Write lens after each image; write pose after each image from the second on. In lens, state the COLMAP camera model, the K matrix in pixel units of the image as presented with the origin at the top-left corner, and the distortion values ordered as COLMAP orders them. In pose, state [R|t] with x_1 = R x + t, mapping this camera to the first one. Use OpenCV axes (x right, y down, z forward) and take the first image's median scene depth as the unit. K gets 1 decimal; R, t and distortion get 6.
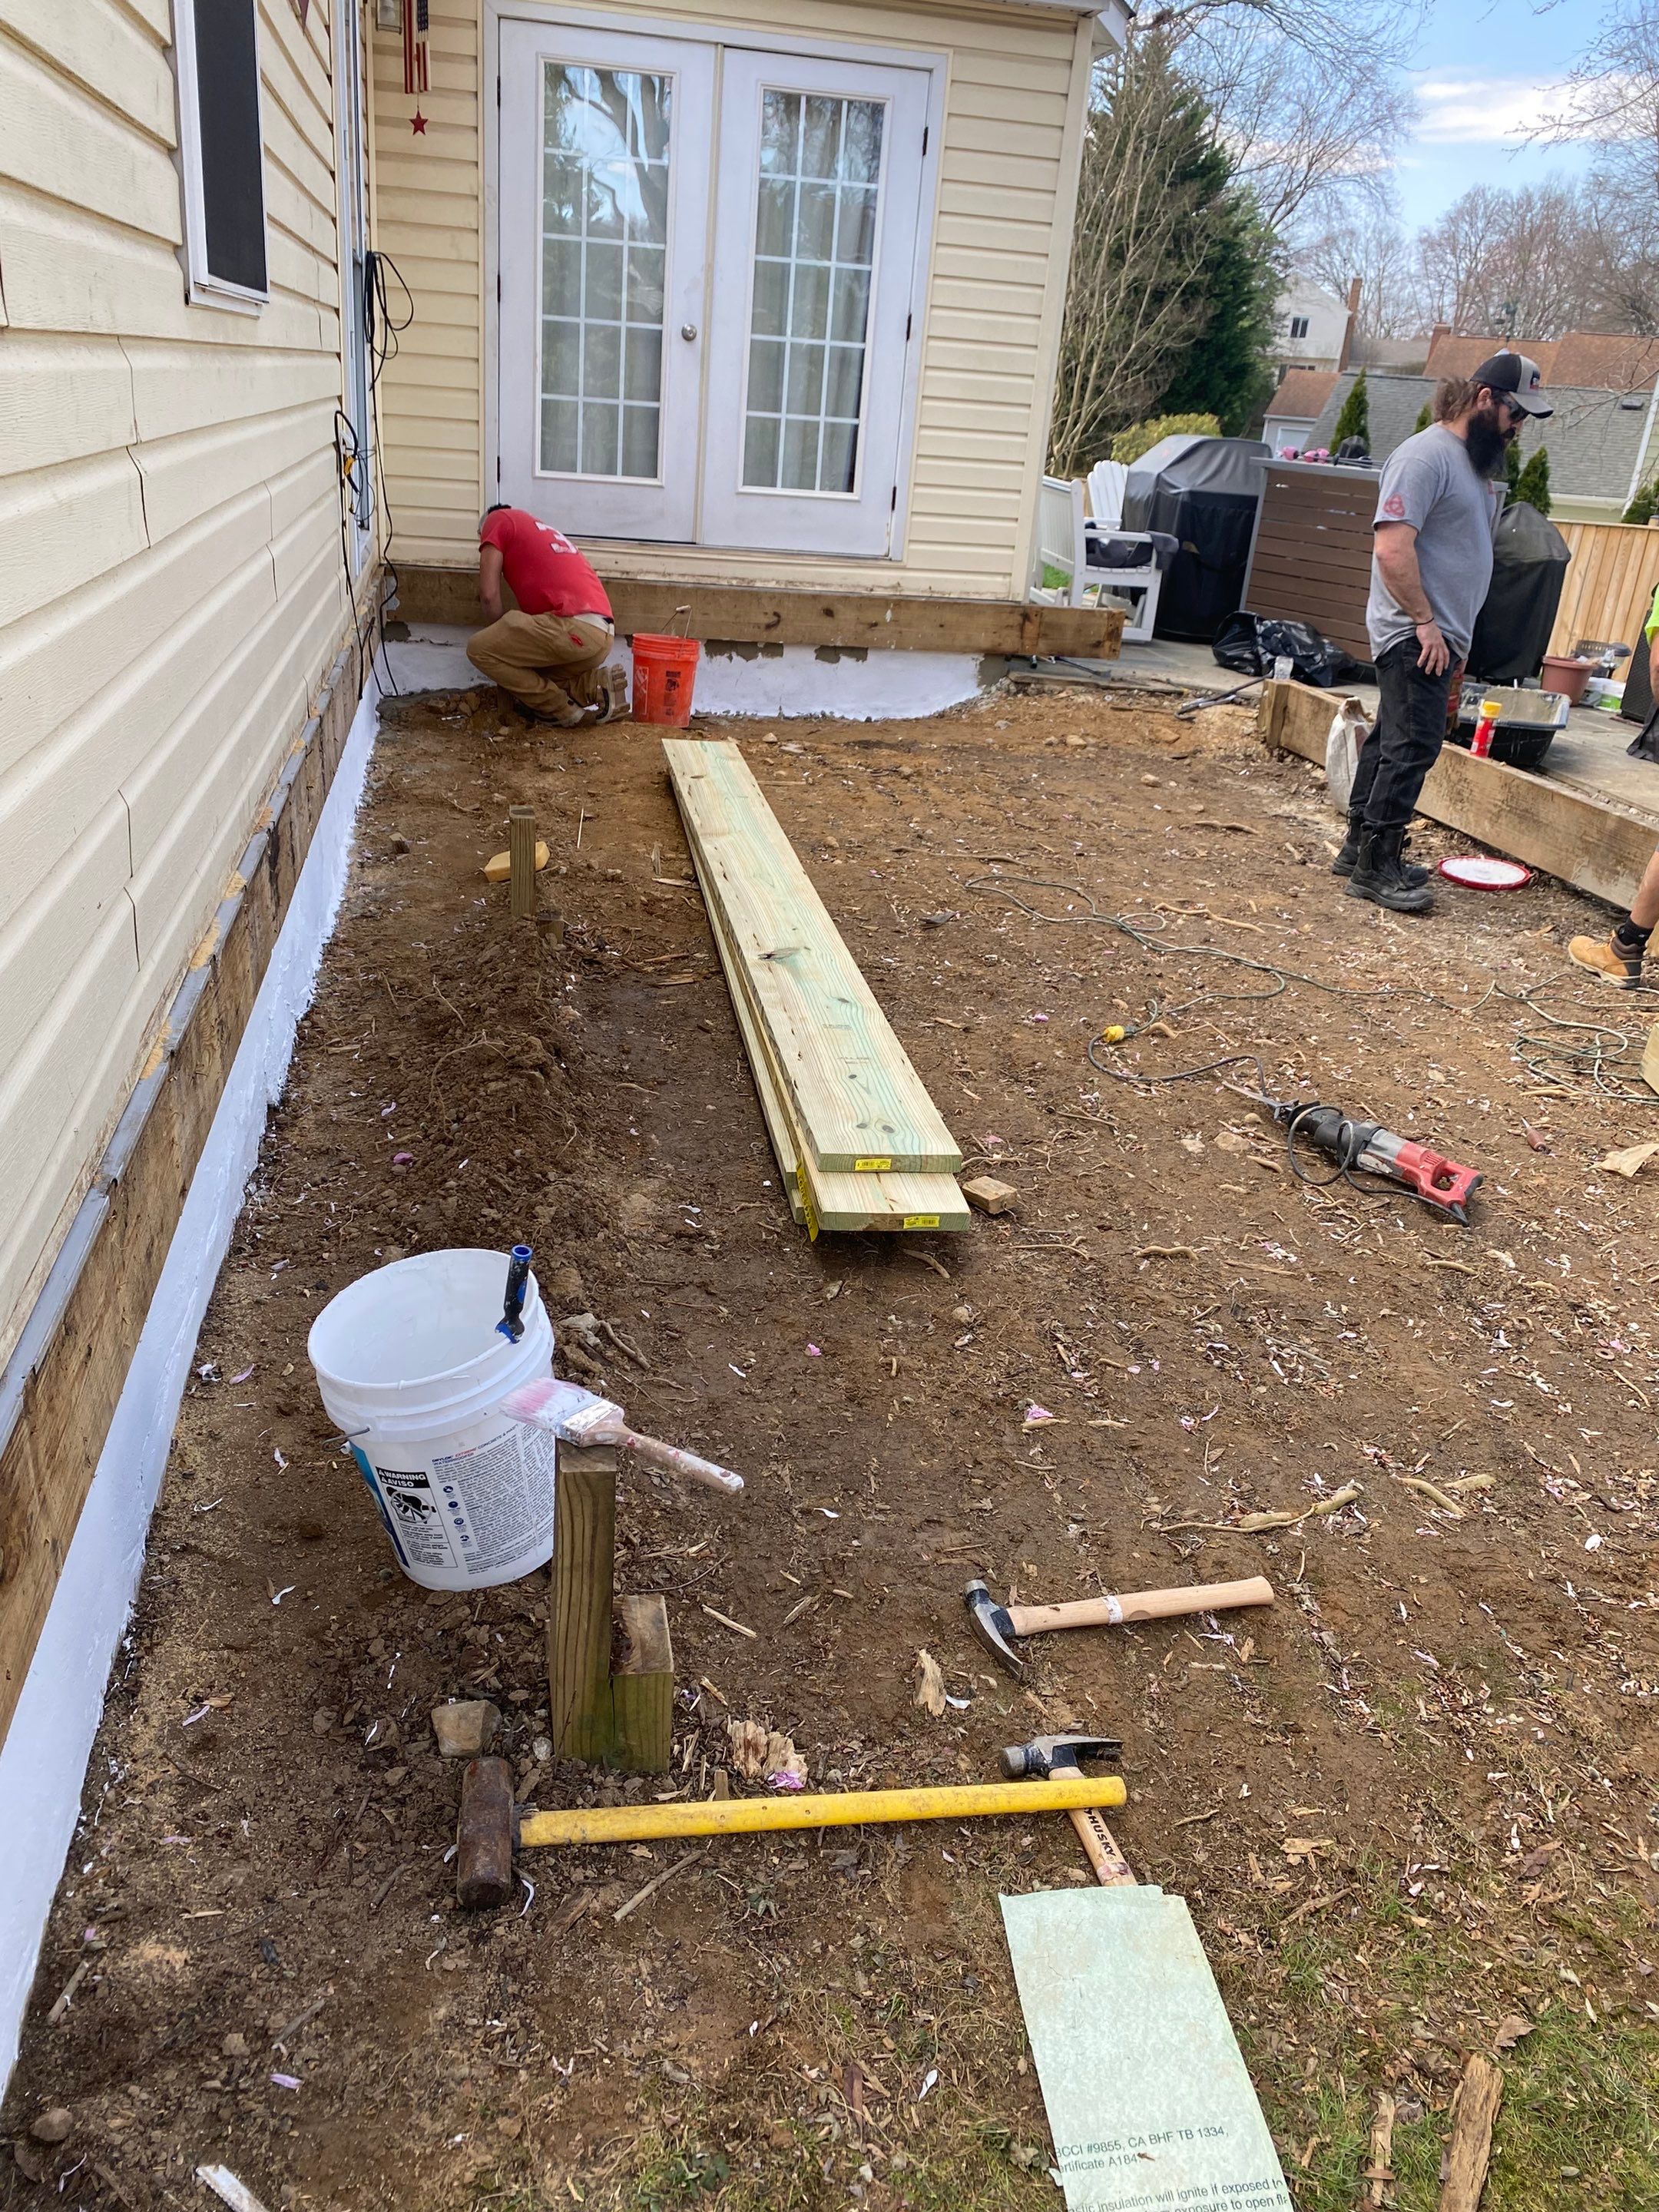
lens RADIAL K [[1688.8, 0, 809.2], [0, 1688.8, 1095.8], [0, 0, 1]] dist [0.041647, -0.041859]
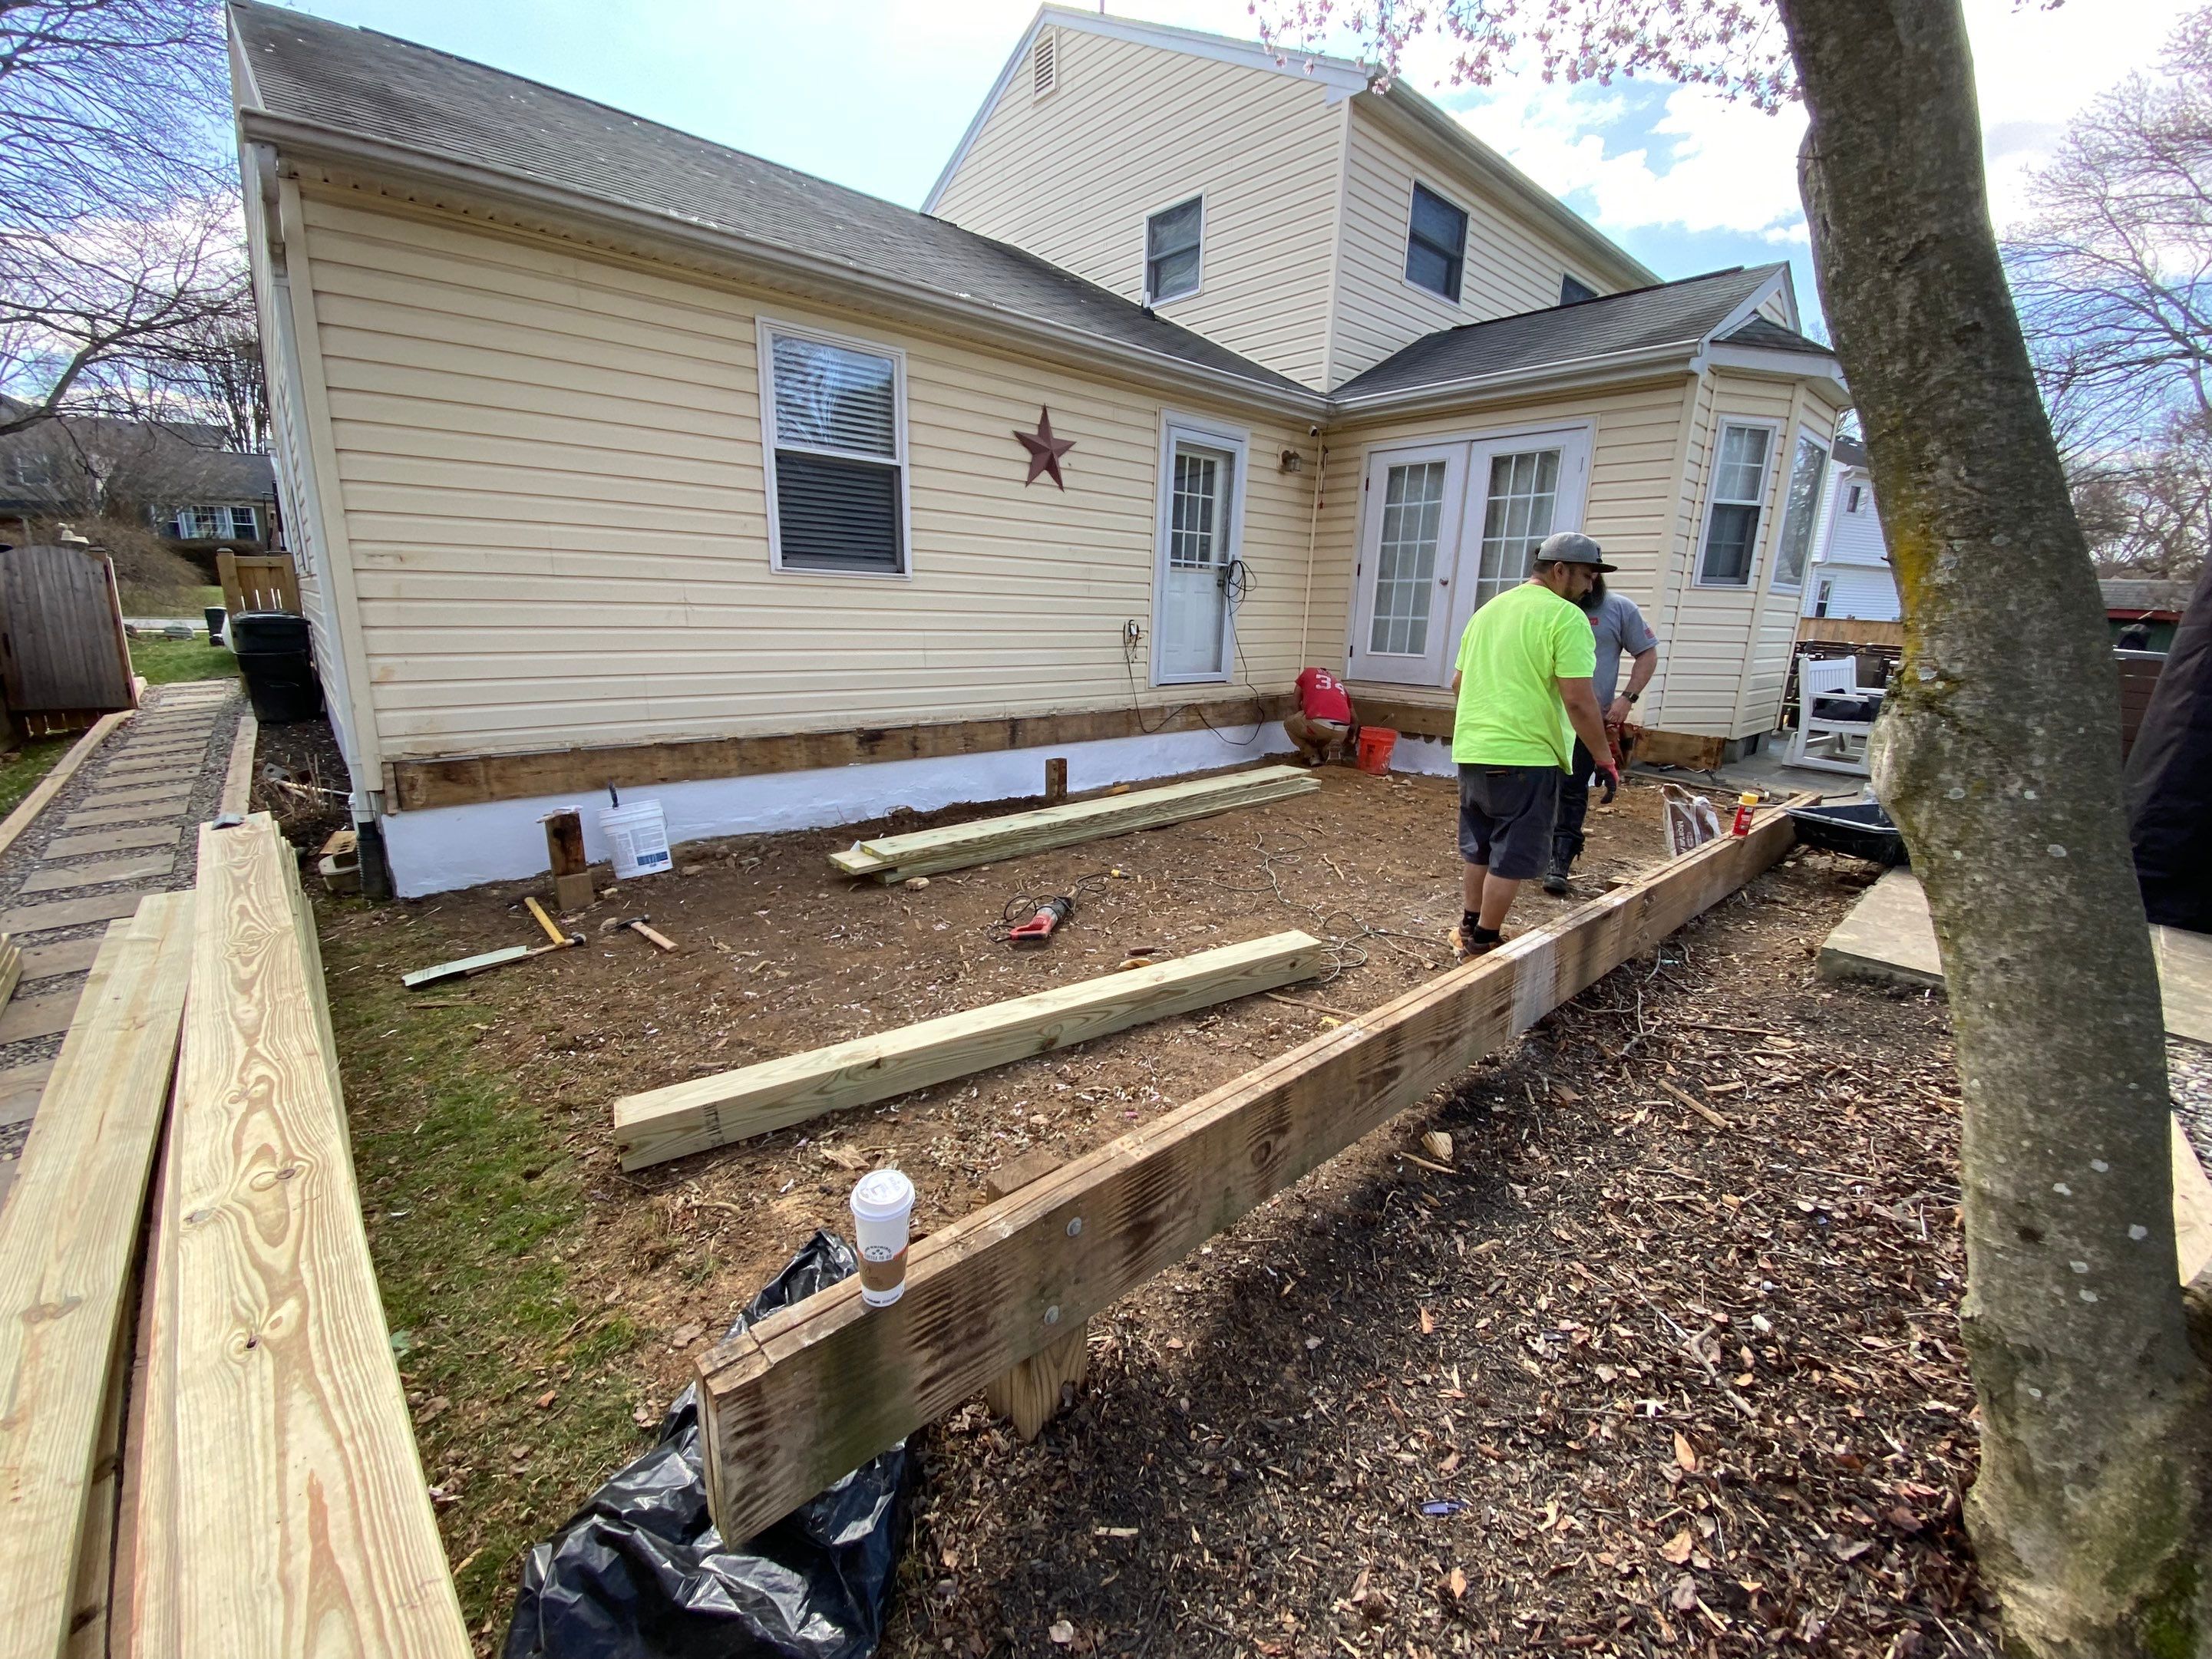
lens RADIAL K [[897.6, 0, 1084.2], [0, 897.6, 816.9], [0, 0, 1]] dist [0.010579, -0.014736]
pose [[0.533814, 0.123041, -0.836602, 0.551140], [-0.306592, 0.950199, -0.055880, -0.014537], [0.788063, 0.286325, 0.544953, 0.189004]]
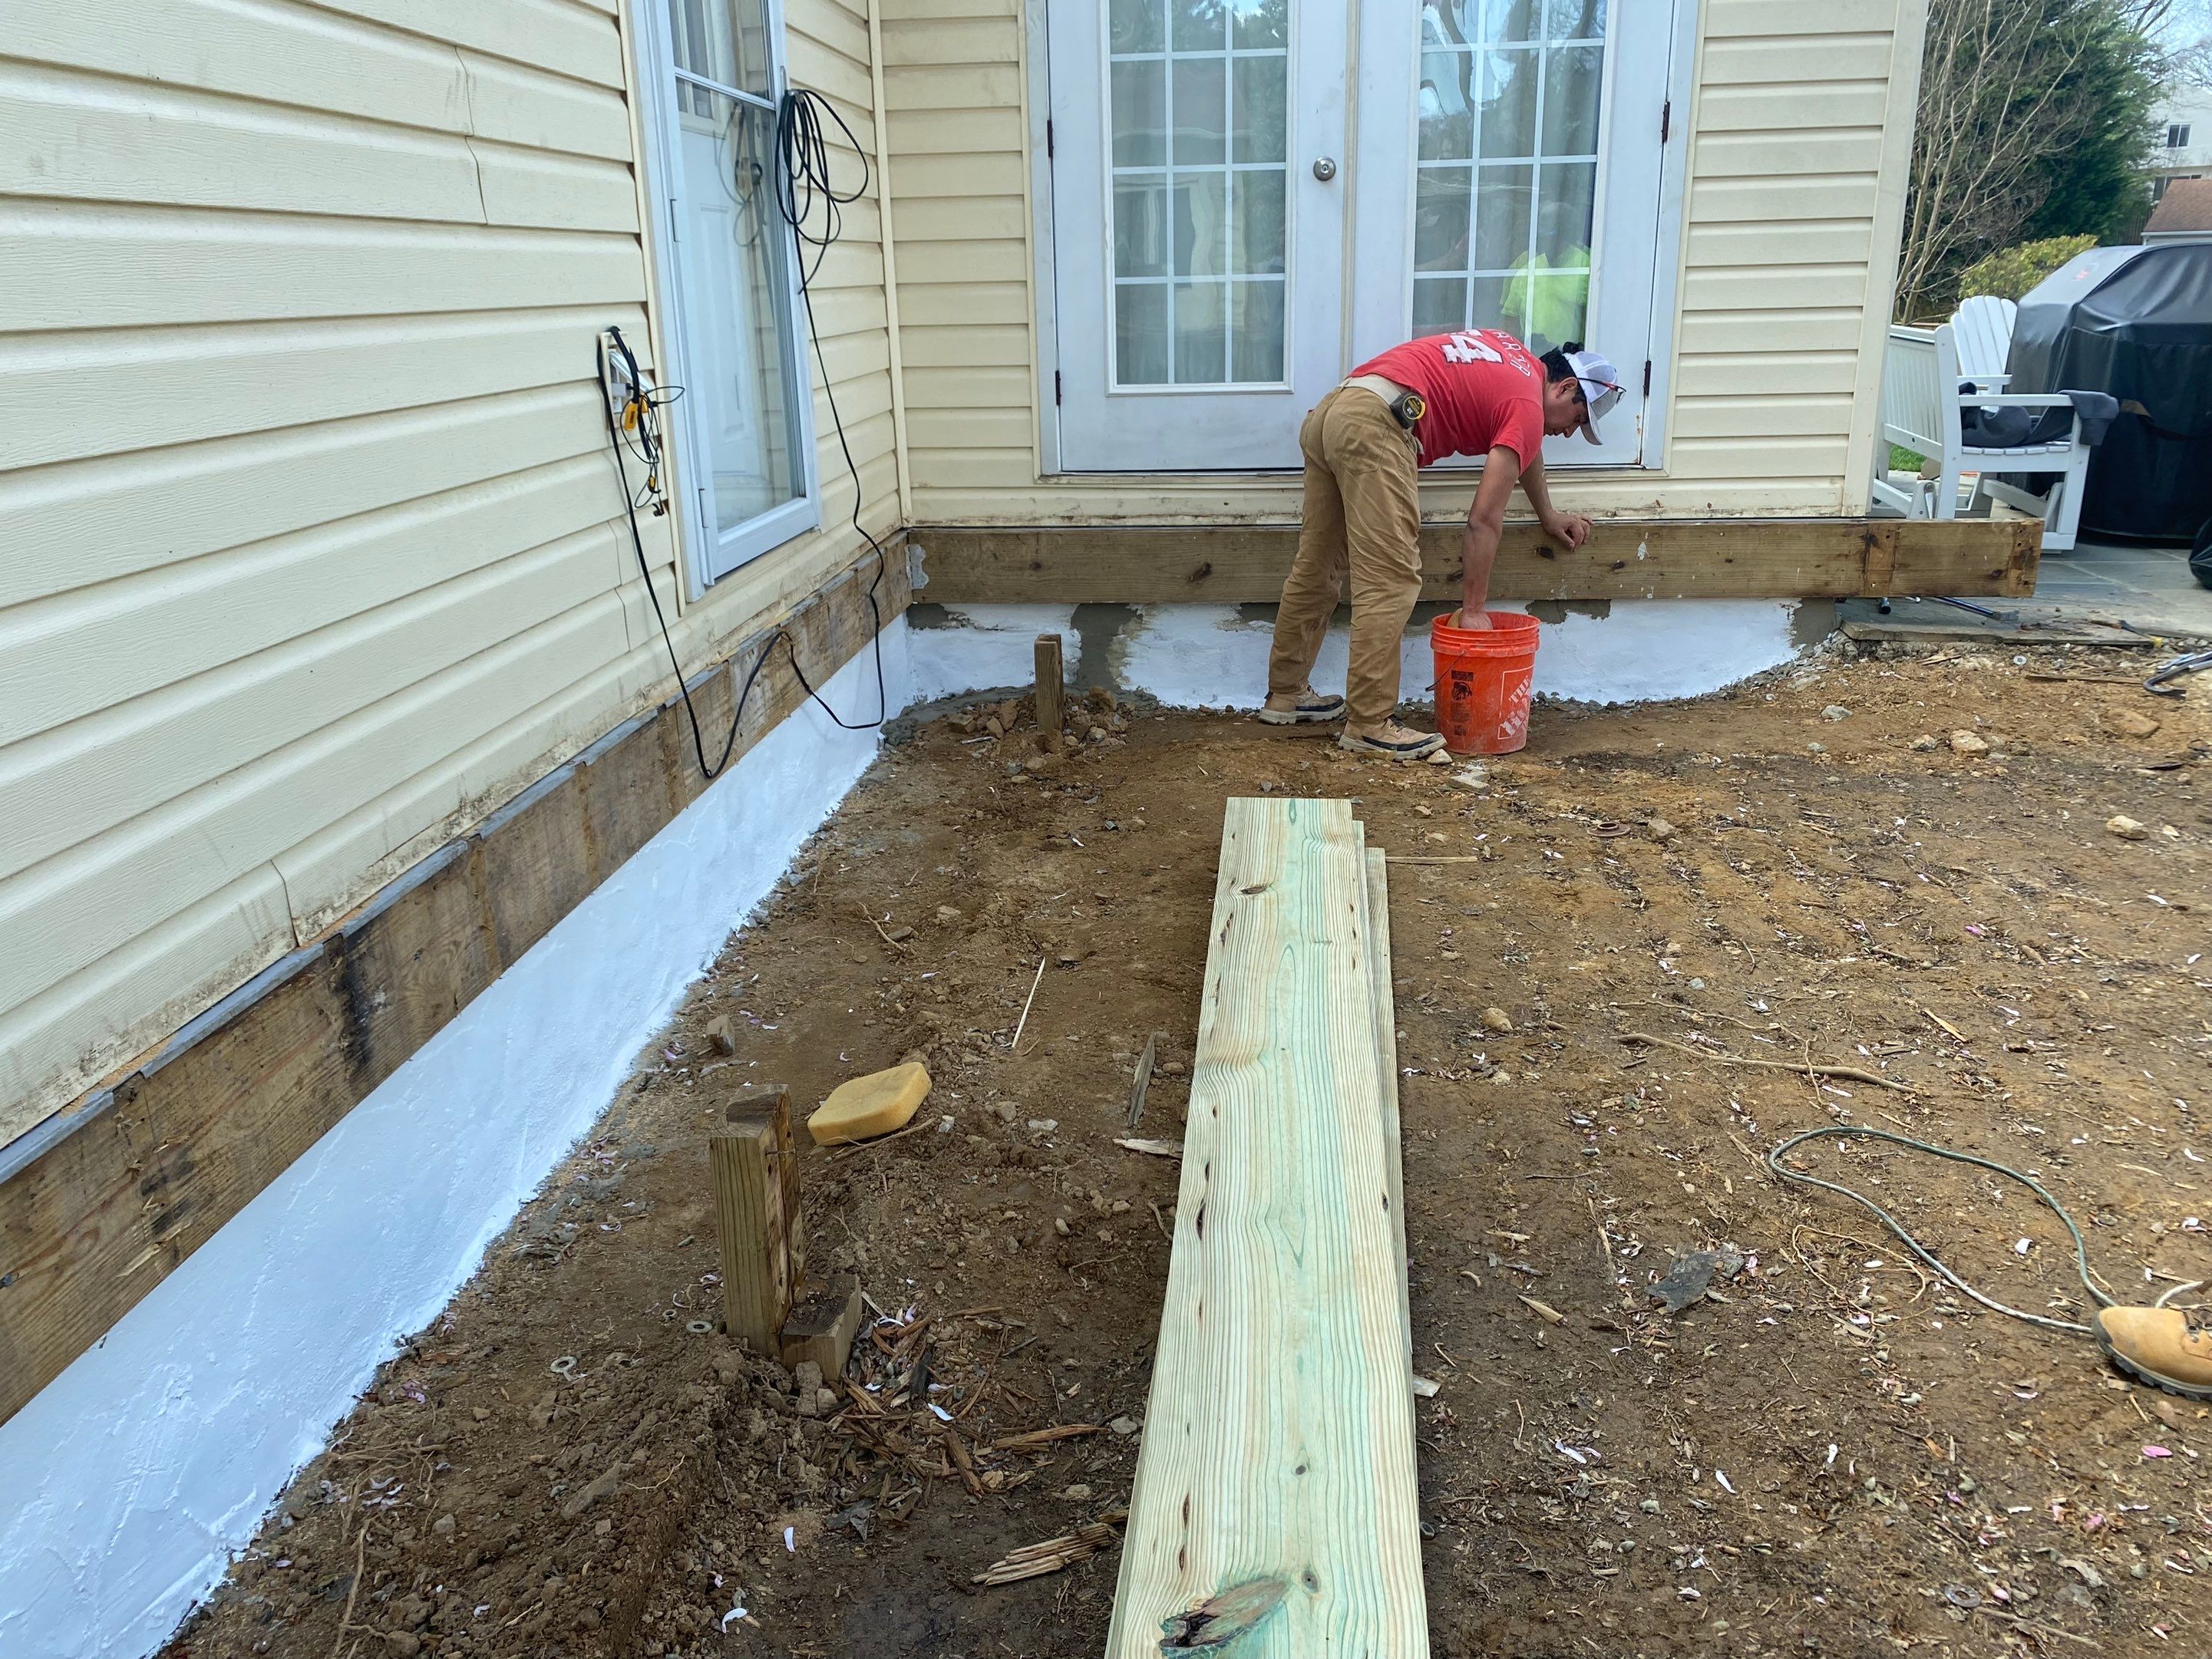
lens RADIAL K [[1688.6, 0, 1109.4], [0, 1688.6, 810.1], [0, 0, 1]] dist [0.041647, -0.041859]
pose [[0.959042, -0.009641, -0.283098, 0.034234], [-0.017320, 0.995555, -0.092579, -0.119616], [0.282732, 0.093691, 0.954612, 0.325422]]
